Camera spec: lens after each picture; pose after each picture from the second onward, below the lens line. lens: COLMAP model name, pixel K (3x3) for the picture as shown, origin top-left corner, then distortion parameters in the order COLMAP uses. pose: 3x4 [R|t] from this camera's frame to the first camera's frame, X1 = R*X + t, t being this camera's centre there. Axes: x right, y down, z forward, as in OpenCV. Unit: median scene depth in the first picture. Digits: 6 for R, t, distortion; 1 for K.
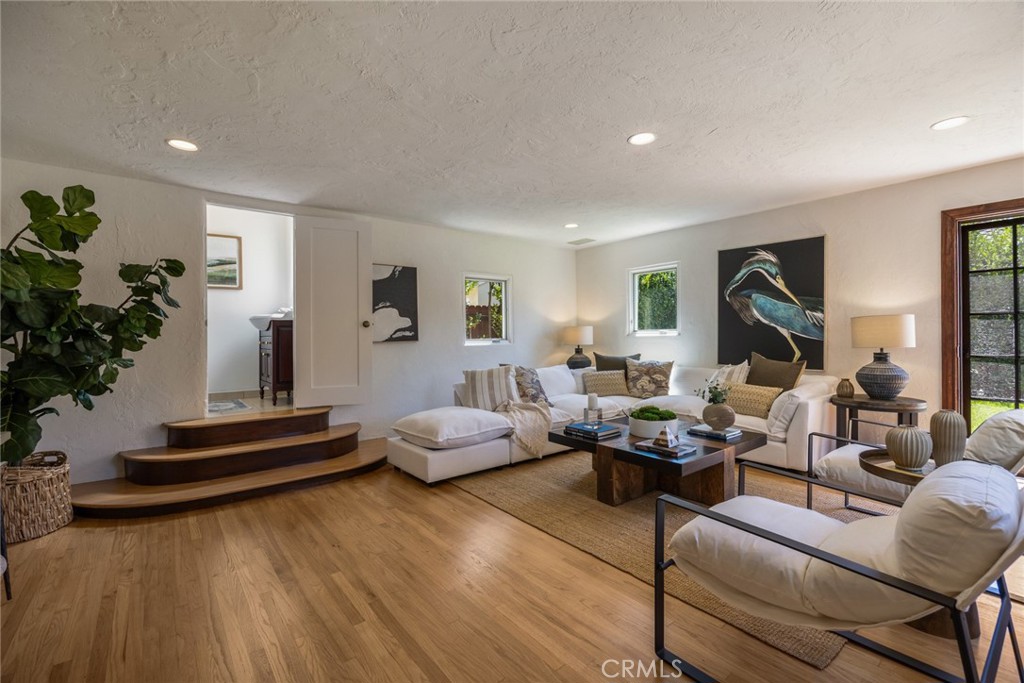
lens RADIAL K [[455.7, 0, 520.2], [0, 455.7, 335.9], [0, 0, 1]] dist [-0.015866, -0.000110]
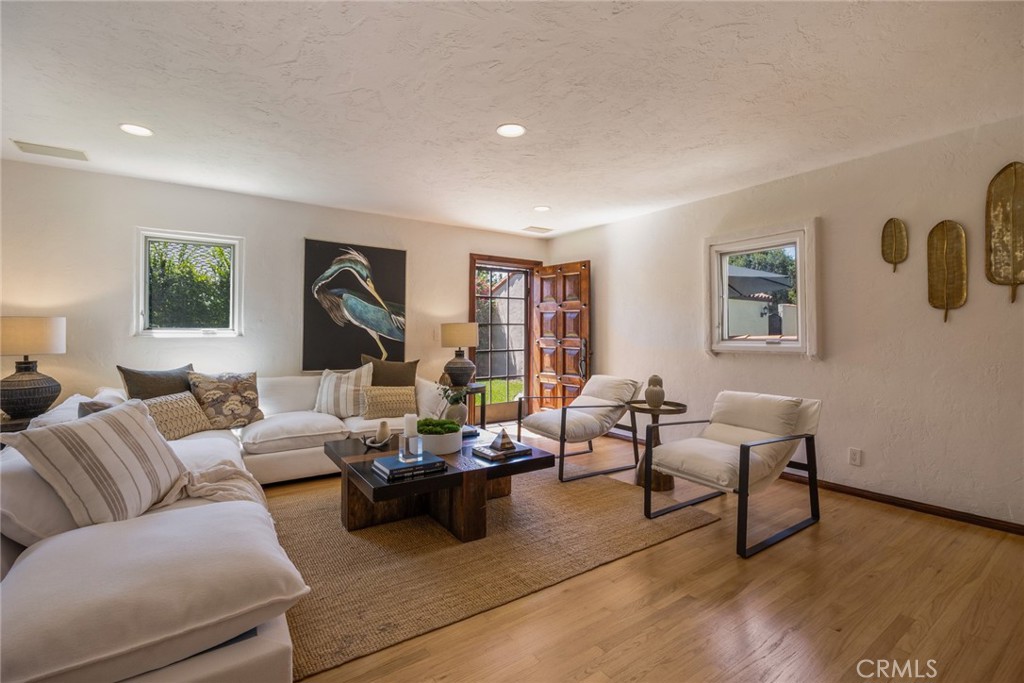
lens RADIAL K [[455.7, 0, 520.2], [0, 455.7, 335.9], [0, 0, 1]] dist [-0.015866, -0.000110]
pose [[0.071391, 0.007491, 0.997420, -0.420555], [-0.000467, 0.999972, -0.007477, 0.003471], [-0.997448, 0.000068, 0.071392, 0.573388]]
